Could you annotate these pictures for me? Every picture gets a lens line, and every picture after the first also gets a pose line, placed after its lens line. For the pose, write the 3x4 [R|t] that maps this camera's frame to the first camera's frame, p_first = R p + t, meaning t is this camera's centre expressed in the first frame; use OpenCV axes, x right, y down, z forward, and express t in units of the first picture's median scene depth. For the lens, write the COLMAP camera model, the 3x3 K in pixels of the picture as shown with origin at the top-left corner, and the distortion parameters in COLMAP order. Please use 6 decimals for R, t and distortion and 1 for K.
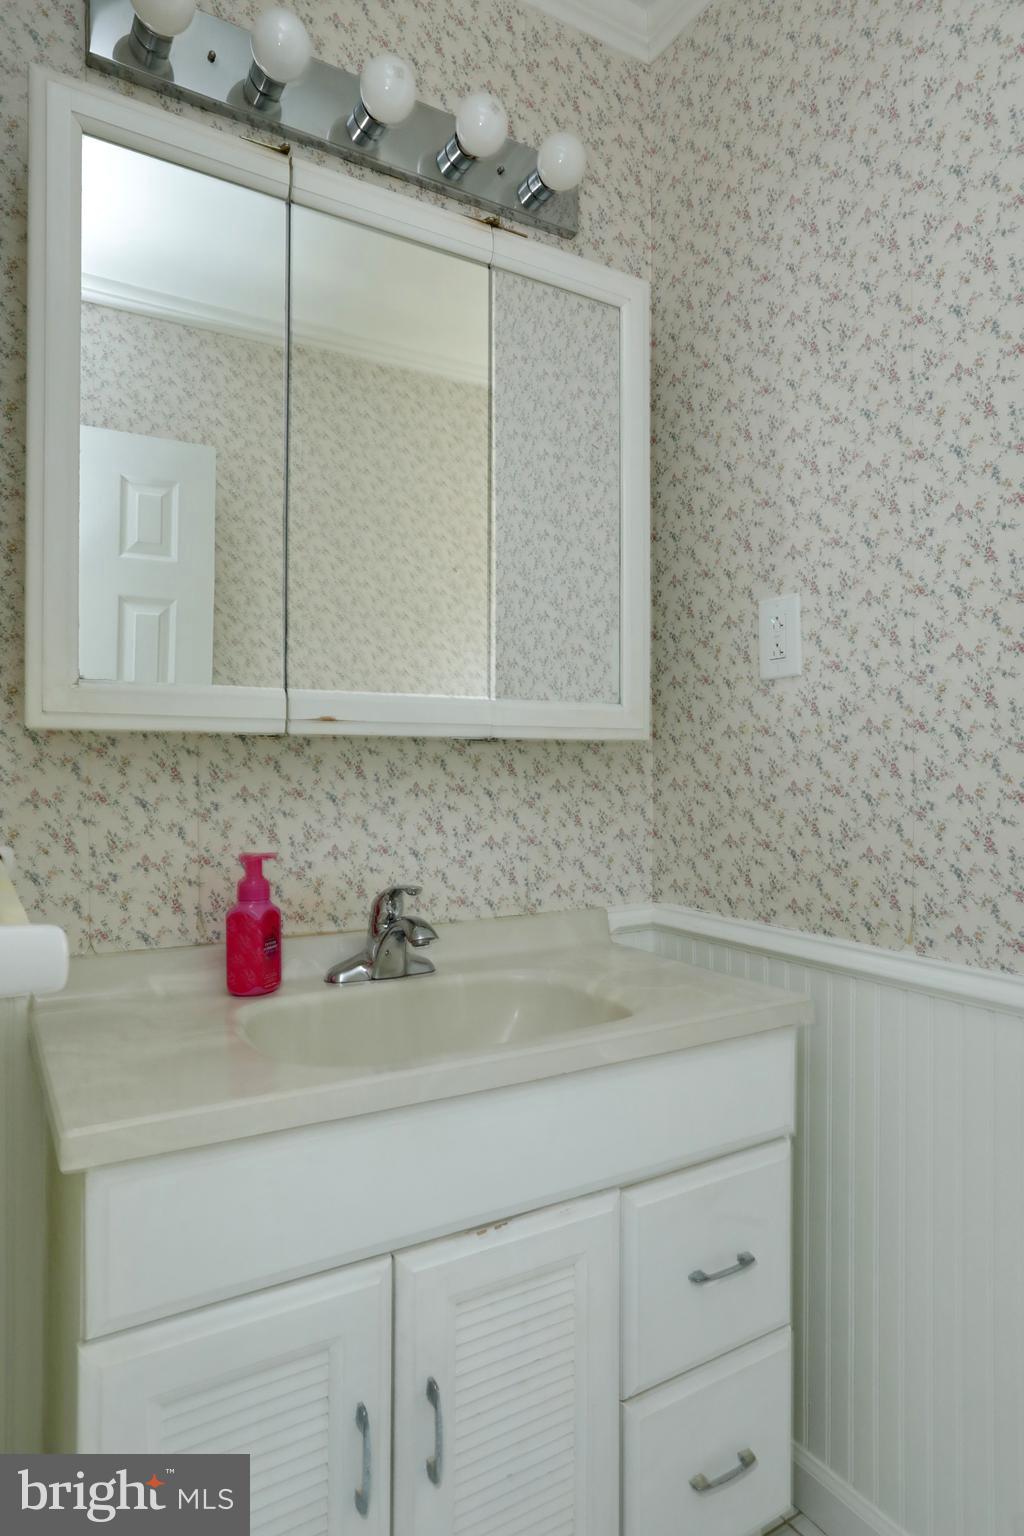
lens RADIAL K [[951.3, 0, 510.0], [0, 951.3, 777.7], [0, 0, 1]] dist [-0.007663, -0.005918]
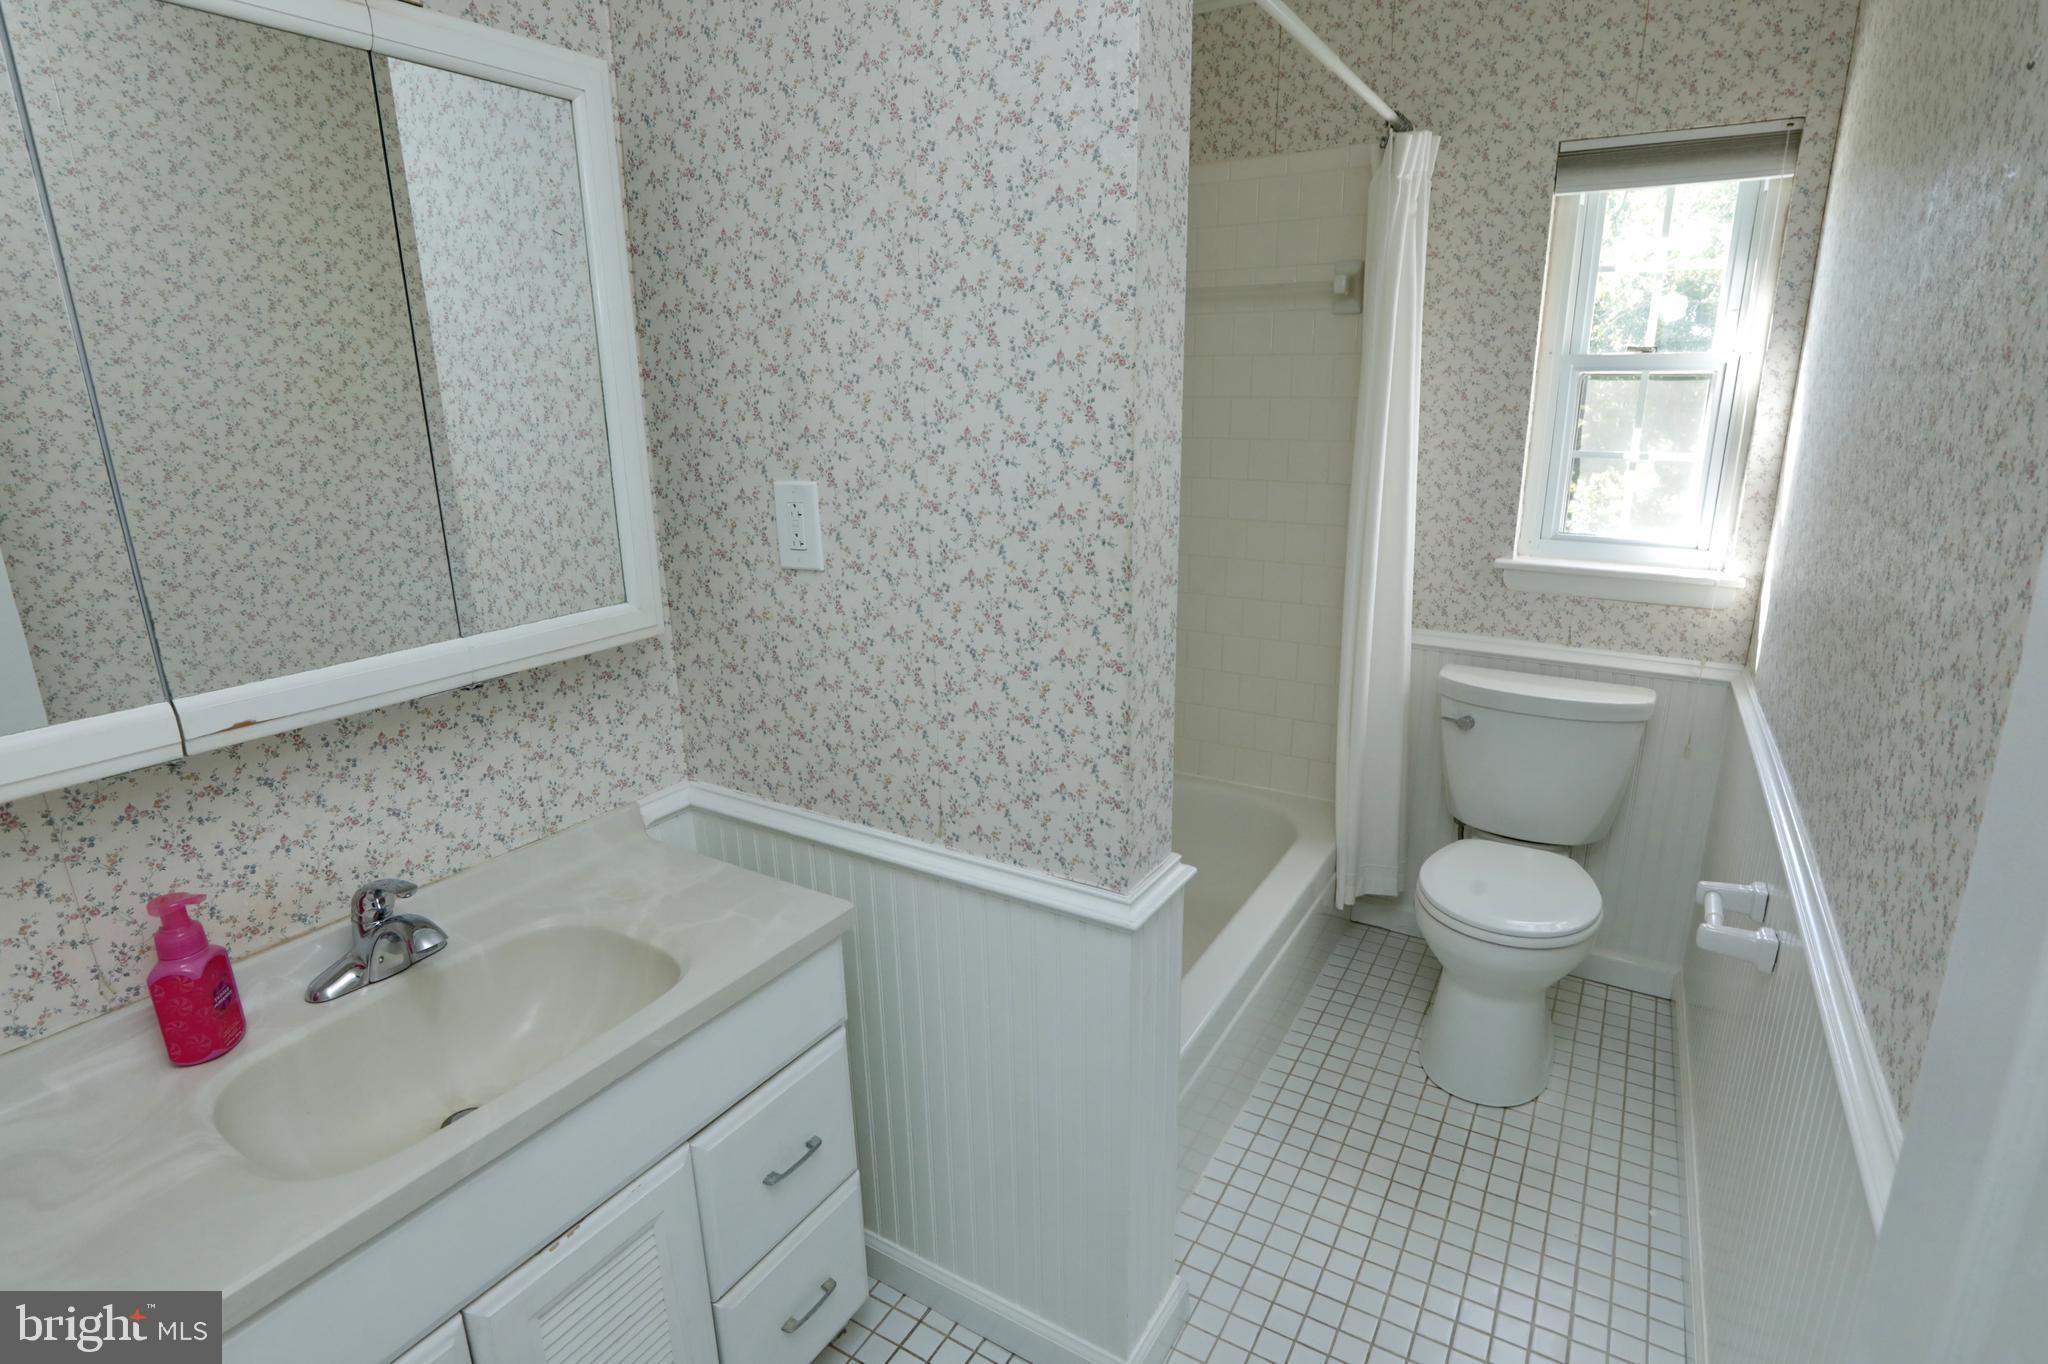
lens RADIAL K [[1001.1, 0, 1024.3], [0, 1001.1, 675.8], [0, 0, 1]] dist [-0.027946, 0.004931]
pose [[0.878545, -0.134499, 0.458333, 0.003672], [0.015093, 0.966875, 0.254802, -0.251949], [-0.477421, -0.216938, 0.851473, 0.009916]]
